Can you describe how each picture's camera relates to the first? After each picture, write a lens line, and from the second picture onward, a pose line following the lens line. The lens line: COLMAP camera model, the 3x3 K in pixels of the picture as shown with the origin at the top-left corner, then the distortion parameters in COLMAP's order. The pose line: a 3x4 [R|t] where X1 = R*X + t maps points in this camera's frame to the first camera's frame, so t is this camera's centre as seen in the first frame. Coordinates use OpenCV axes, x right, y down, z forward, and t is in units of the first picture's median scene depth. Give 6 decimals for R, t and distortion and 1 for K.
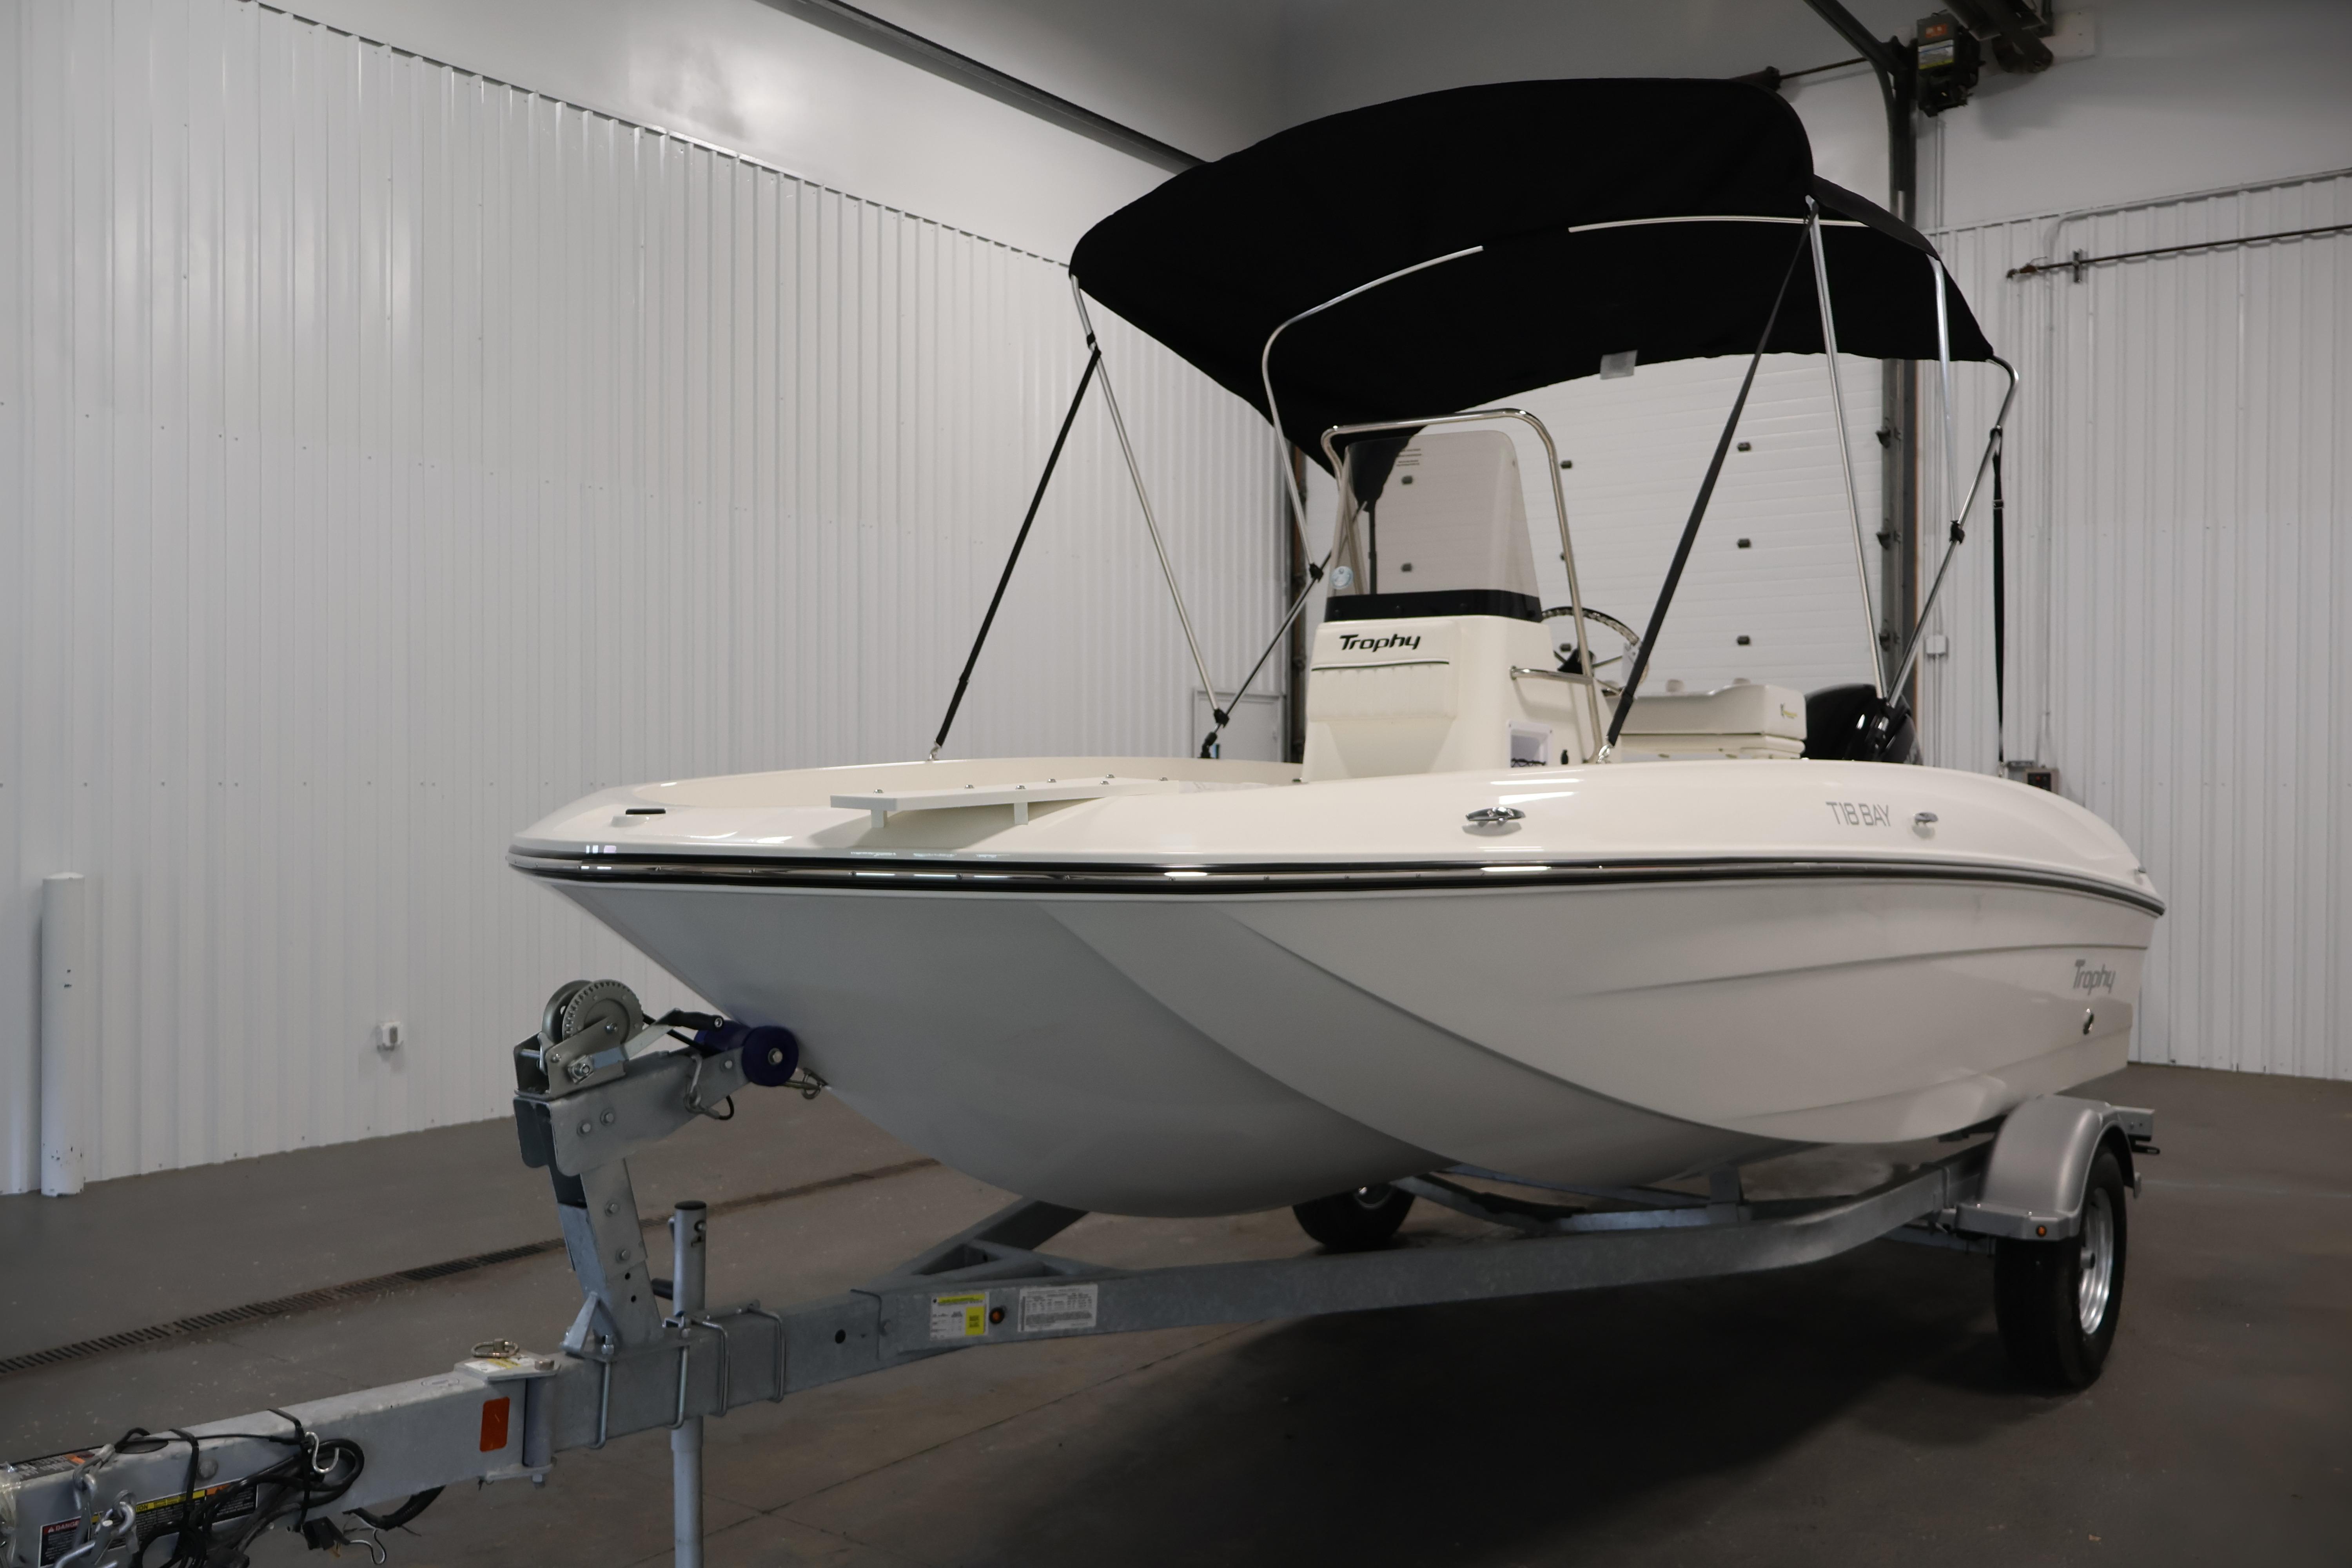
lens RADIAL K [[1929.3, 0, 1162.4], [0, 1929.3, 789.1], [0, 0, 1]] dist [-0.020896, 0.007850]
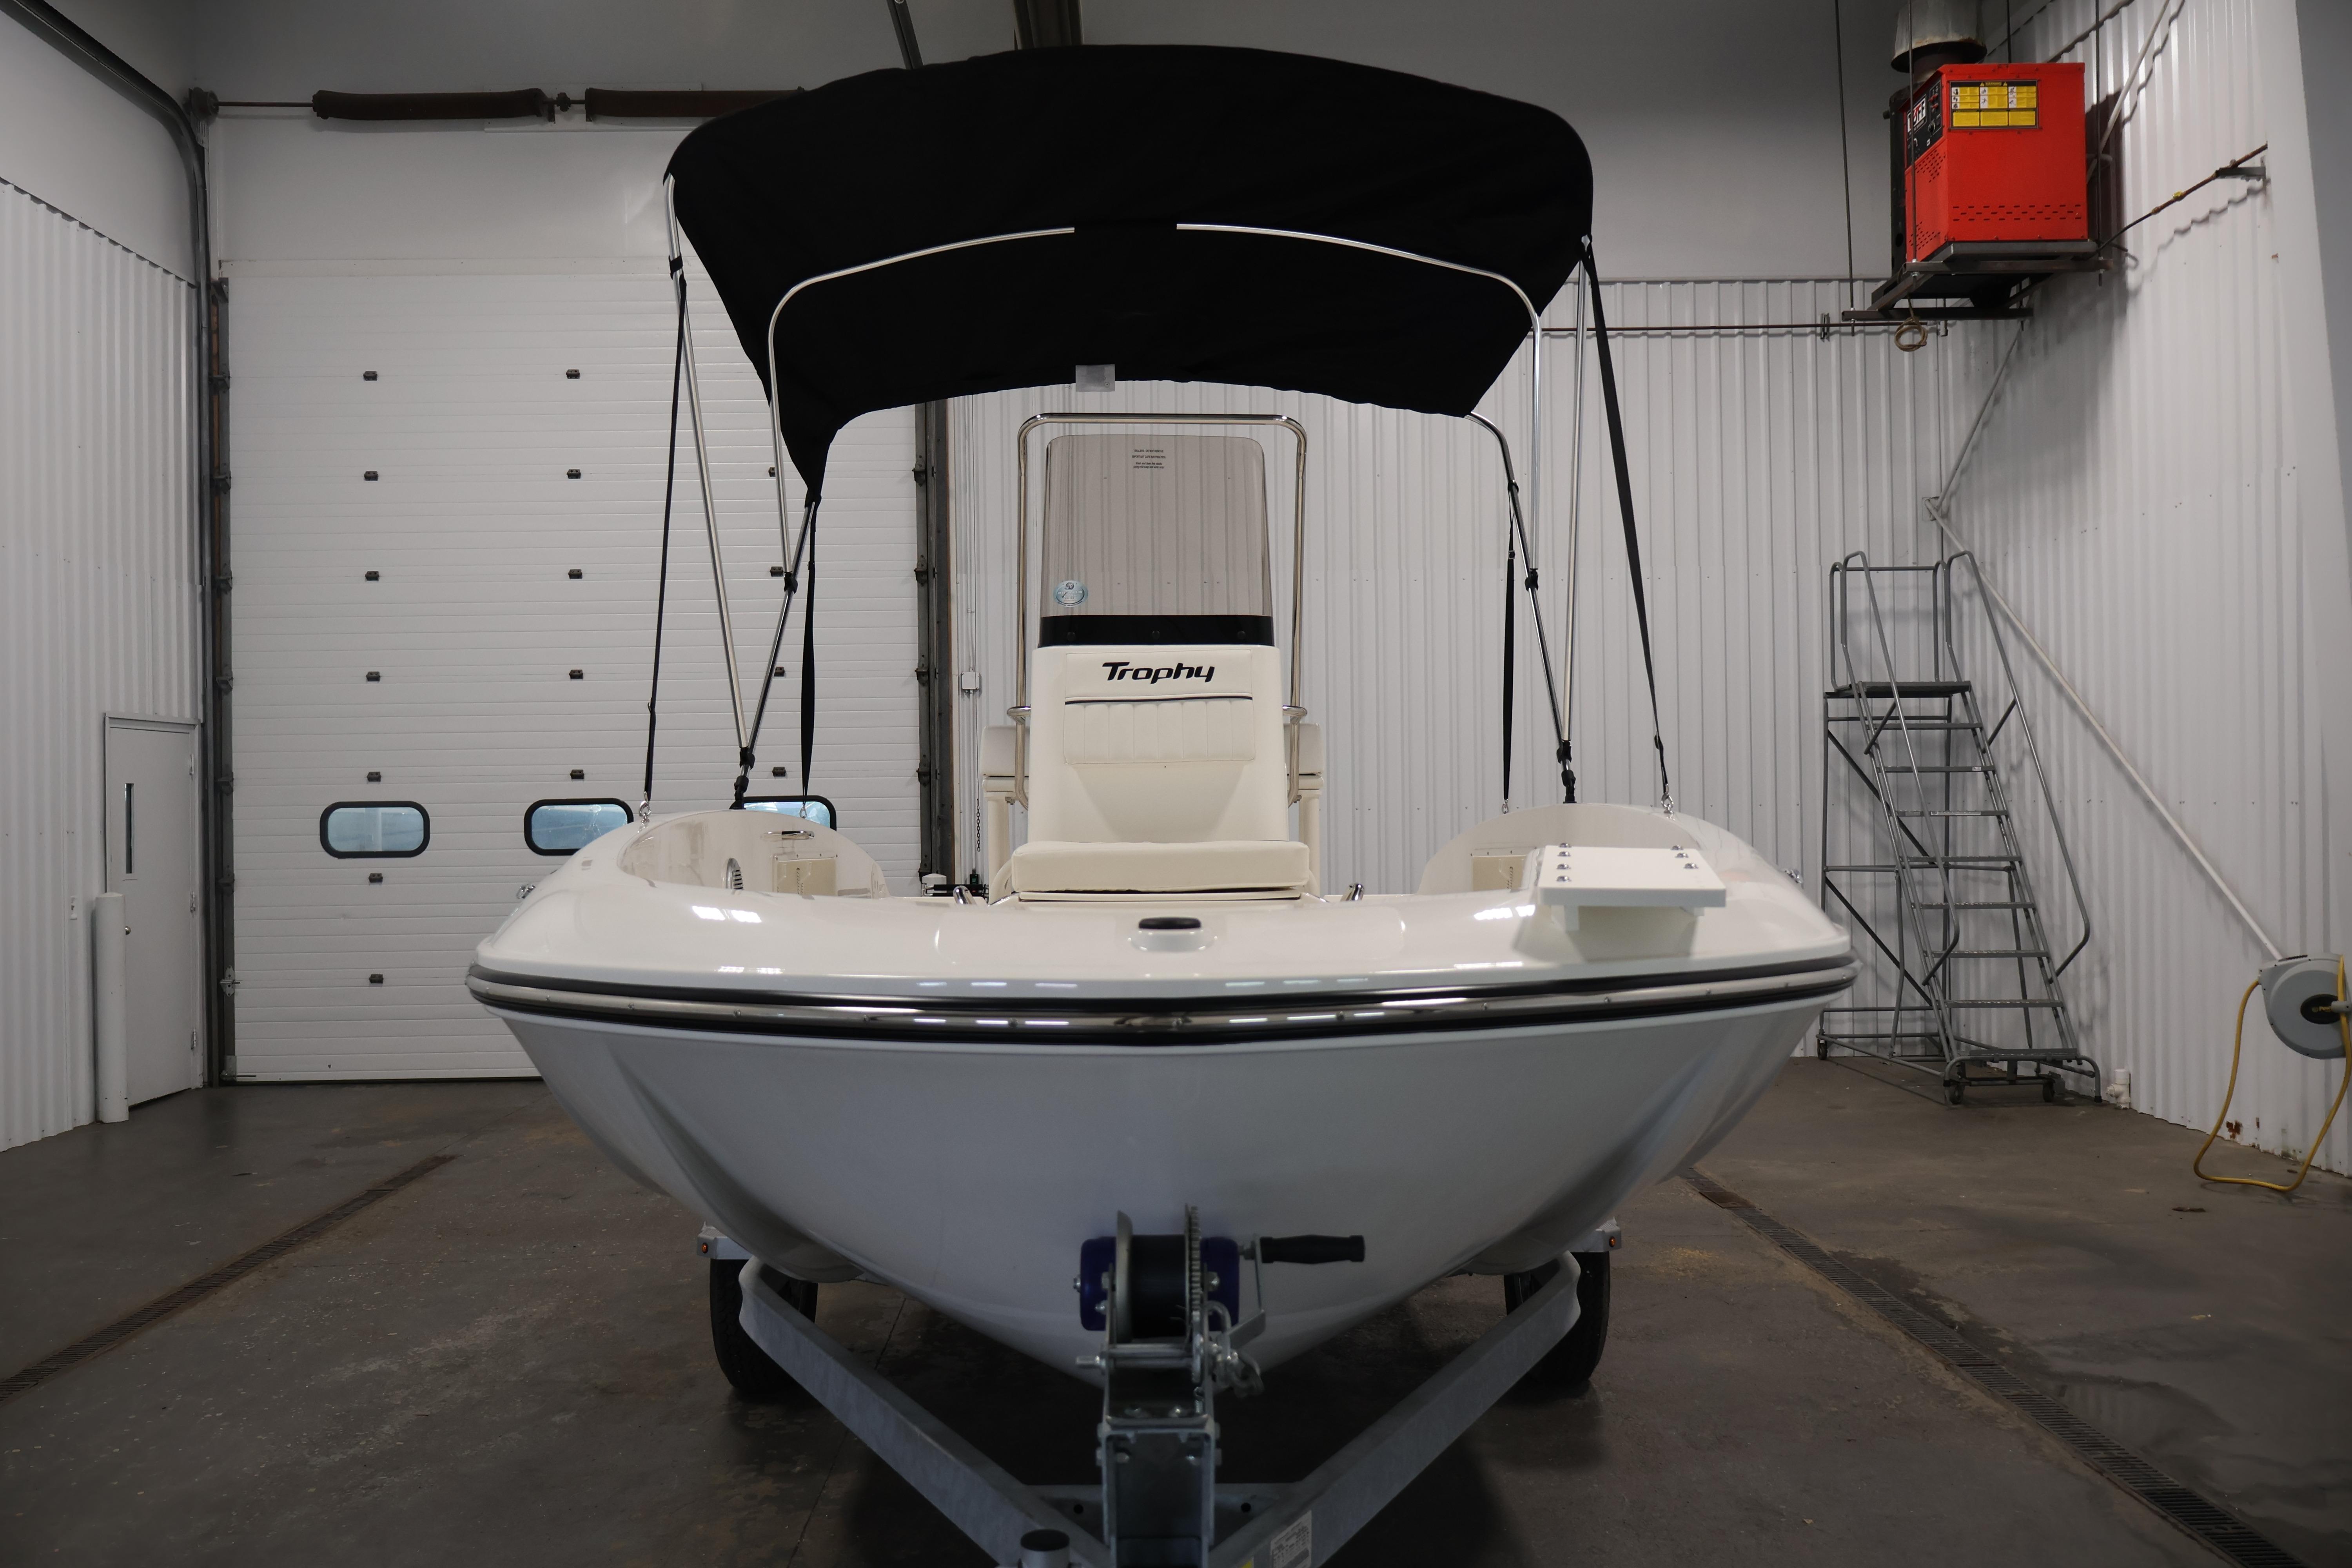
lens RADIAL K [[1929.3, 0, 1147.3], [0, 1929.3, 795.4], [0, 0, 1]] dist [-0.020896, 0.007850]
pose [[0.779596, -0.014295, 0.626120, -0.434443], [0.021531, 0.999760, -0.003984, -0.018370], [-0.625913, 0.016587, 0.779717, 0.343876]]
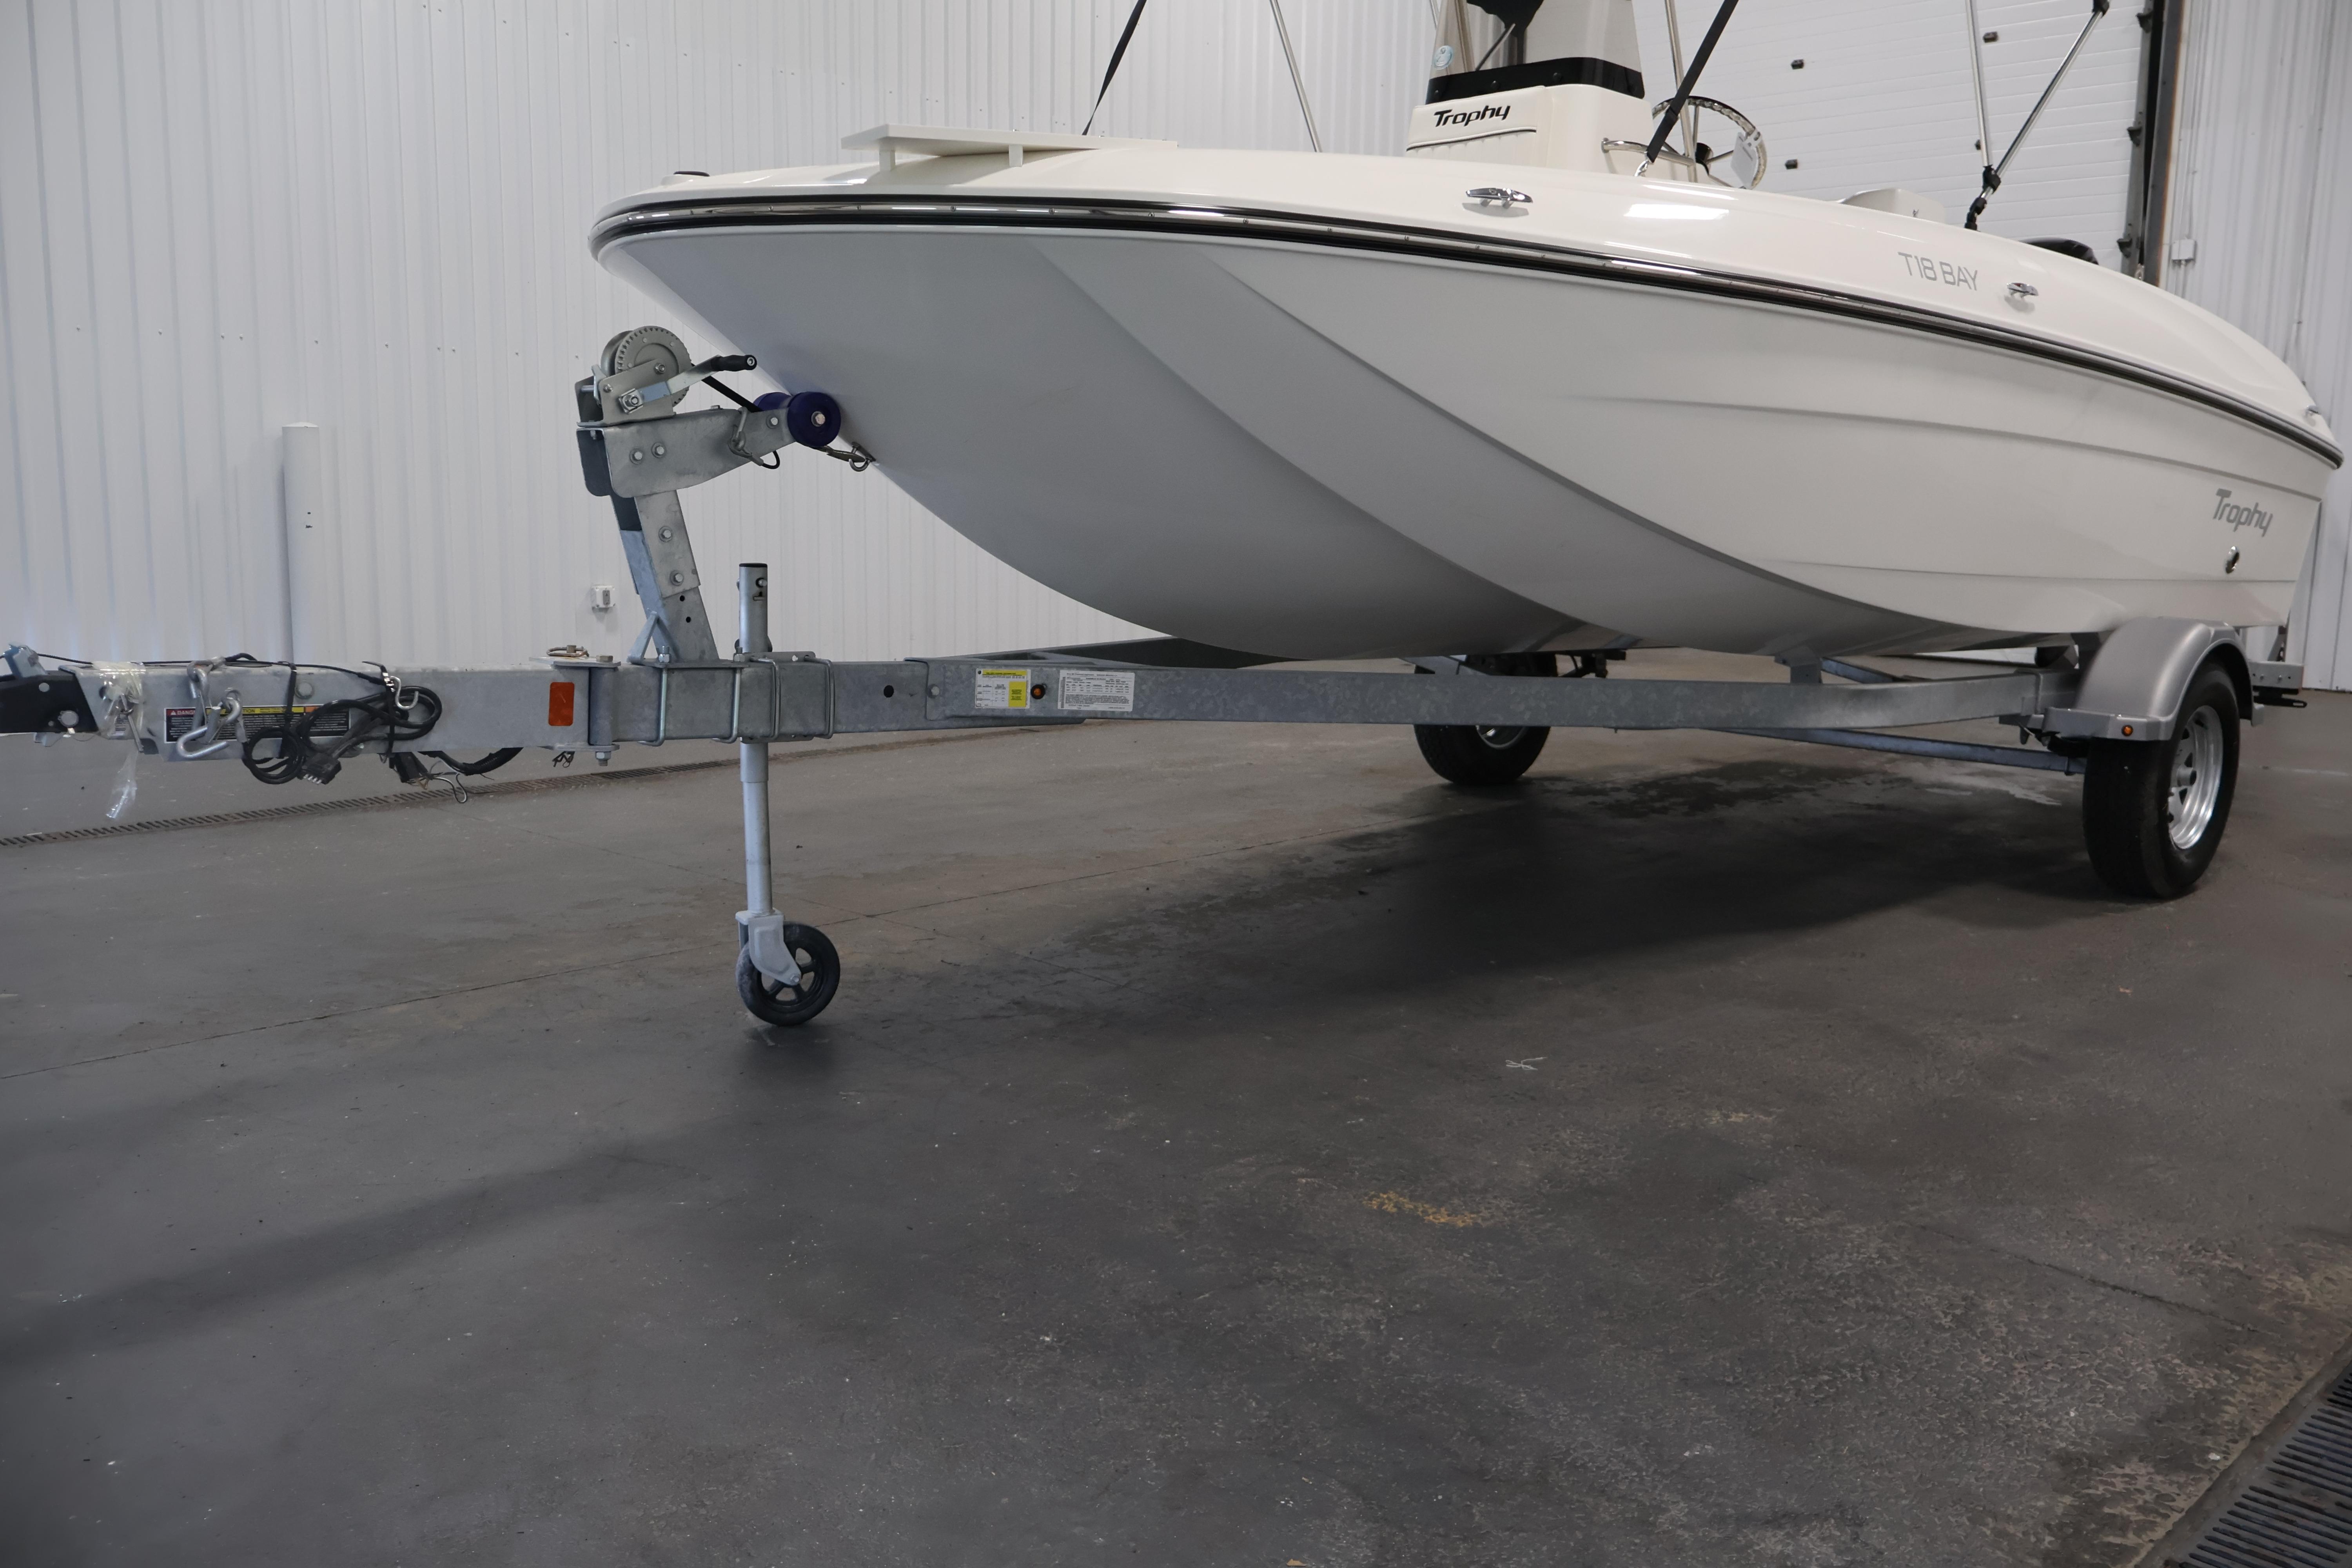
lens RADIAL K [[1929.3, 0, 1167.4], [0, 1929.3, 794.8], [0, 0, 1]] dist [-0.020896, 0.007850]
pose [[0.991102, 0.032401, -0.129101, 0.098416], [-0.011948, 0.987661, 0.156153, 0.120532], [0.132568, -0.153221, 0.979260, -0.054192]]
